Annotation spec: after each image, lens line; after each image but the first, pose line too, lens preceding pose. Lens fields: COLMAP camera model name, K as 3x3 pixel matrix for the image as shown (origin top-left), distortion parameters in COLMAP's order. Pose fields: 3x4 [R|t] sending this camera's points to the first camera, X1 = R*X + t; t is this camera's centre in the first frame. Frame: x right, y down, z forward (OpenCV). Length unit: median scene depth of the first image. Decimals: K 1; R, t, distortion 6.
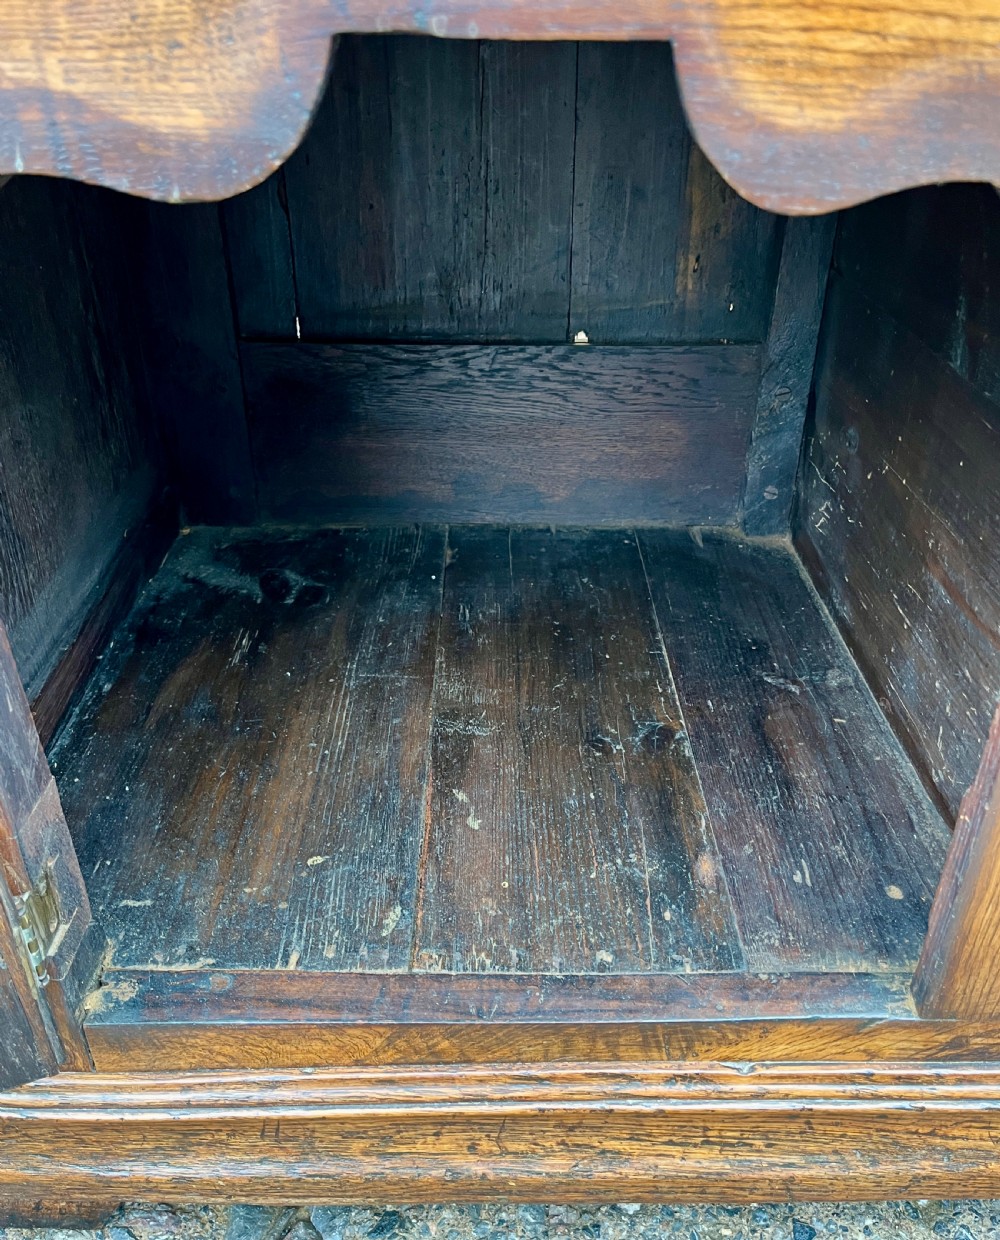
lens RADIAL K [[1033.0, 0, 504.6], [0, 1033.0, 622.5], [0, 0, 1]] dist [0.017013, -0.000104]
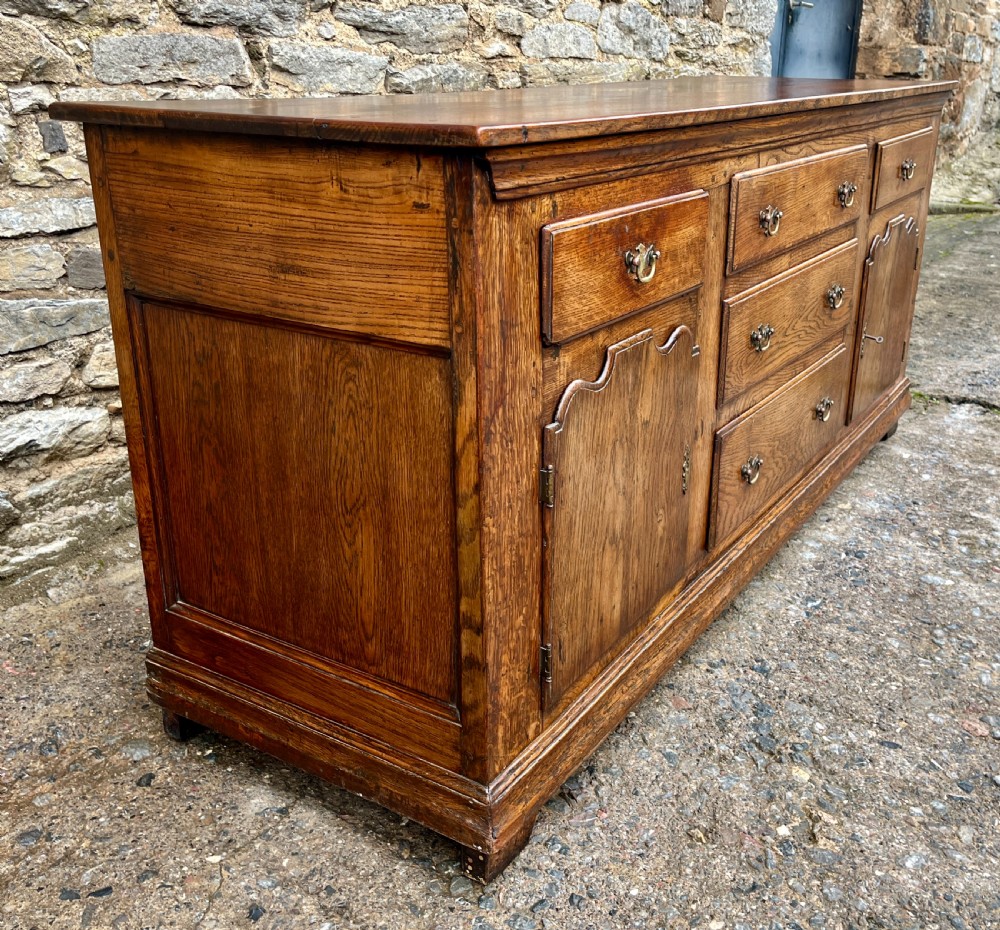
lens RADIAL K [[1055.2, 0, 563.4], [0, 1055.2, 416.3], [0, 0, 1]] dist [0.034657, 0.000000]
pose [[0.522845, -0.281866, 0.804478, -2.200591], [0.433564, 0.900491, 0.033725, -0.313391], [-0.733931, 0.331160, 0.593025, -0.791914]]
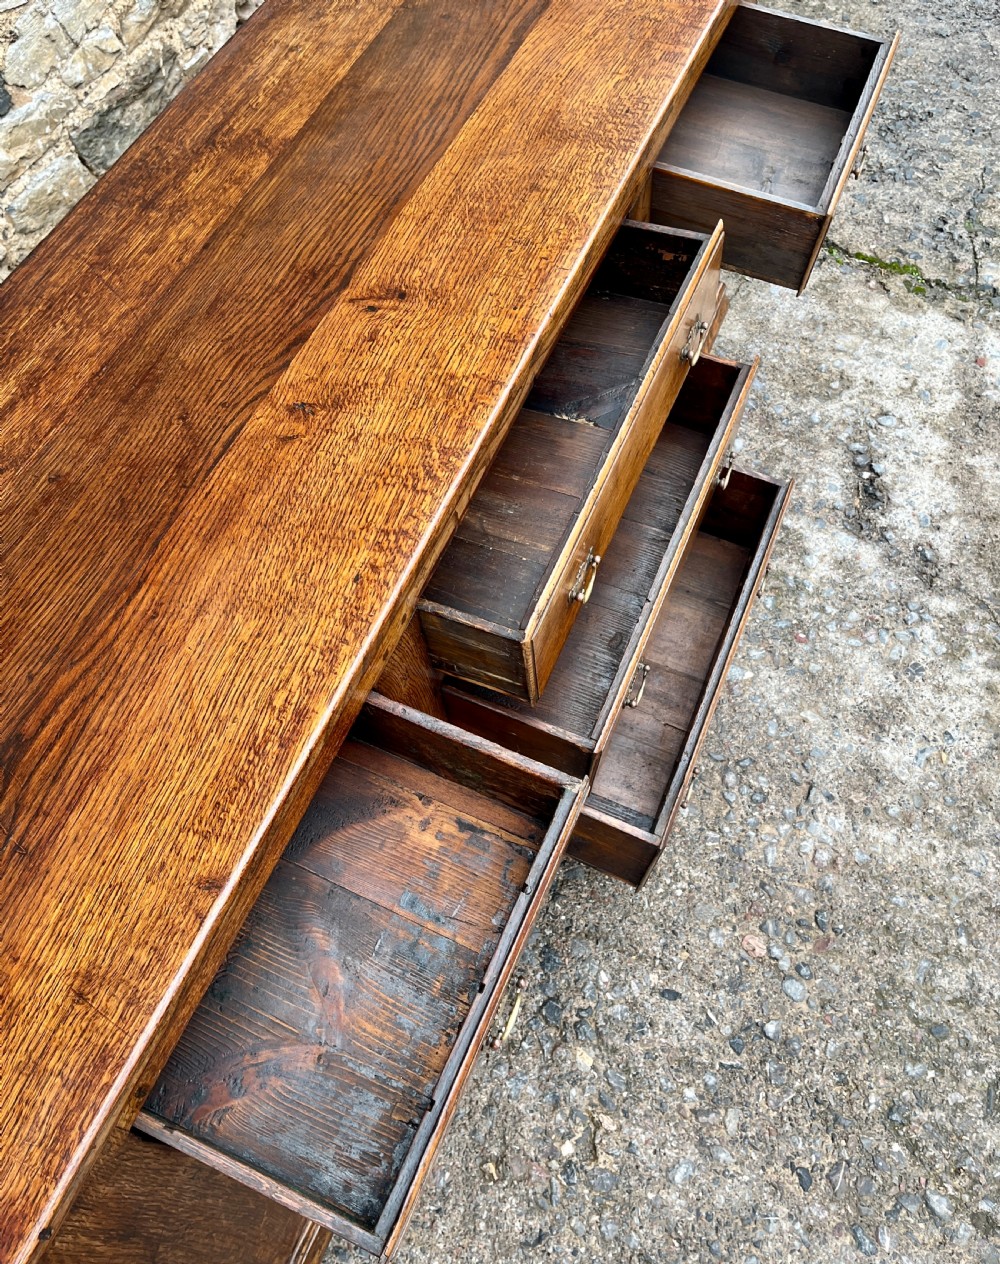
lens RADIAL K [[1024.5, 0, 503.9], [0, 1024.5, 616.7], [0, 0, 1]] dist [0.029671, -0.005536]
pose [[0.390603, -0.798890, 0.457387, -0.268189], [0.545865, 0.601086, 0.583718, -1.641073], [-0.741256, 0.021669, 0.670872, -1.056669]]
